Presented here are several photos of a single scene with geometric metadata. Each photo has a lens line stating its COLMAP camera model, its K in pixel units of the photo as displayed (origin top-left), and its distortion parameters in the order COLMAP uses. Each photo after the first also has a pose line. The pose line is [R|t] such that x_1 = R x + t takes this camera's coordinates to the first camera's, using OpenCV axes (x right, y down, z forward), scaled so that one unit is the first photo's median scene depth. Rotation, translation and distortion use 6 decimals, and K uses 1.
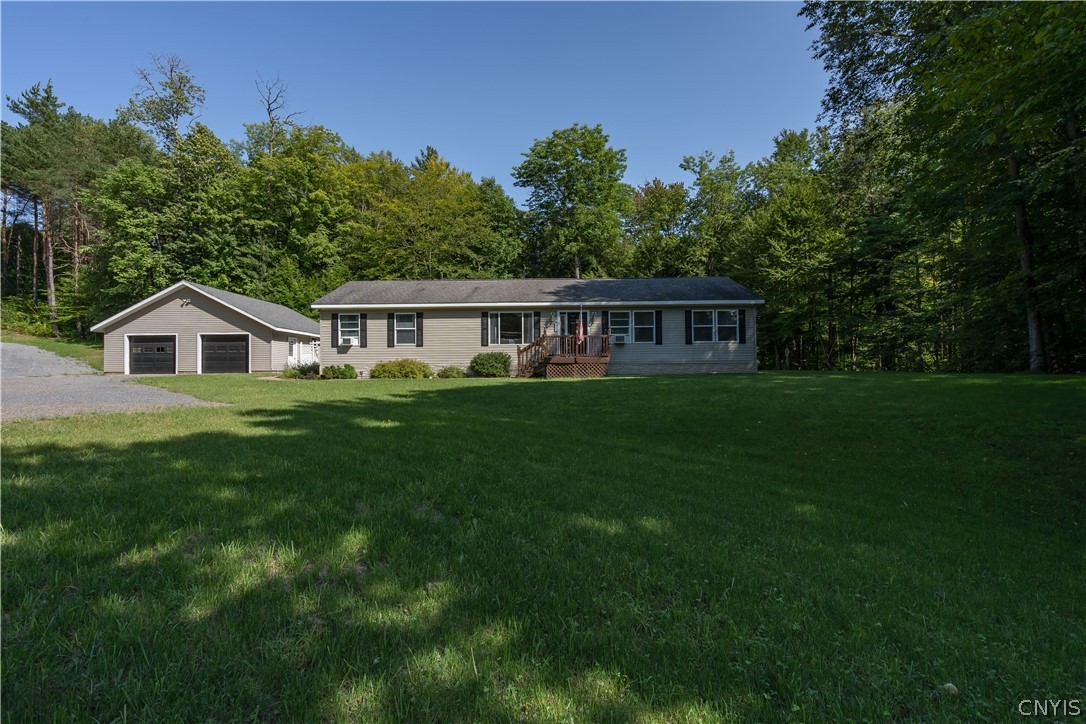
lens RADIAL K [[498.3, 0, 536.6], [0, 498.3, 372.7], [0, 0, 1]] dist [0.002546, 0.000795]
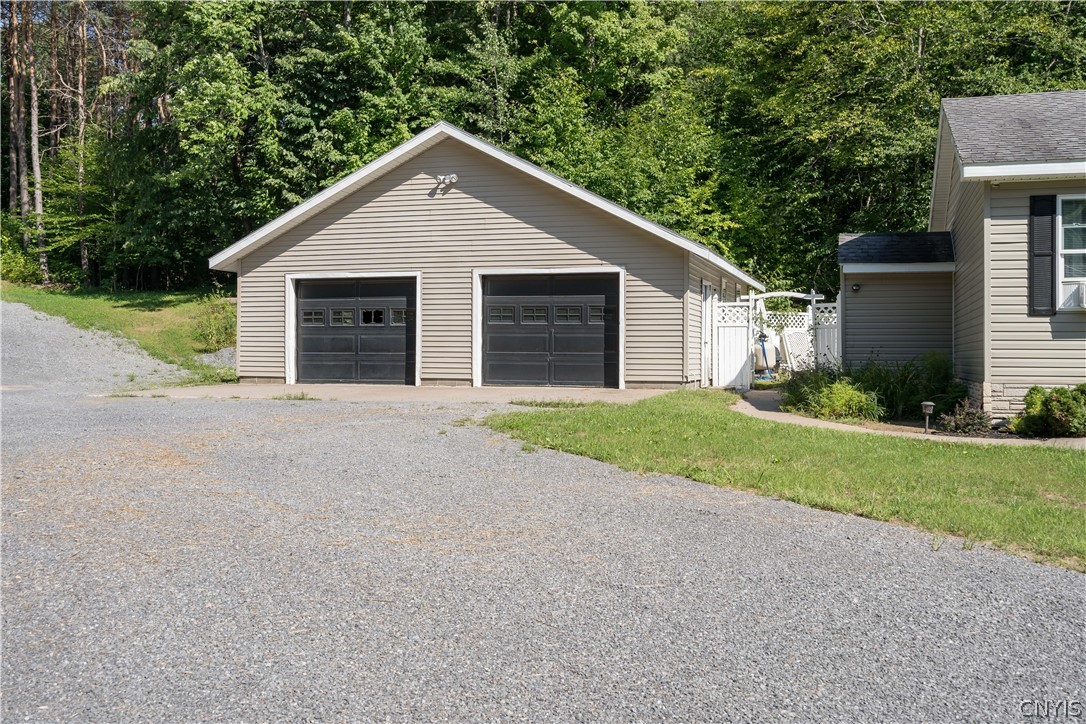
lens RADIAL K [[1076.5, 0, 540.3], [0, 1076.5, 358.8], [0, 0, 1]] dist [-0.009903, 0.000000]
pose [[0.963046, 0.013002, -0.269025, -0.428121], [-0.011499, 0.999908, 0.007162, -0.022998], [0.269093, -0.003803, 0.963107, 0.283409]]
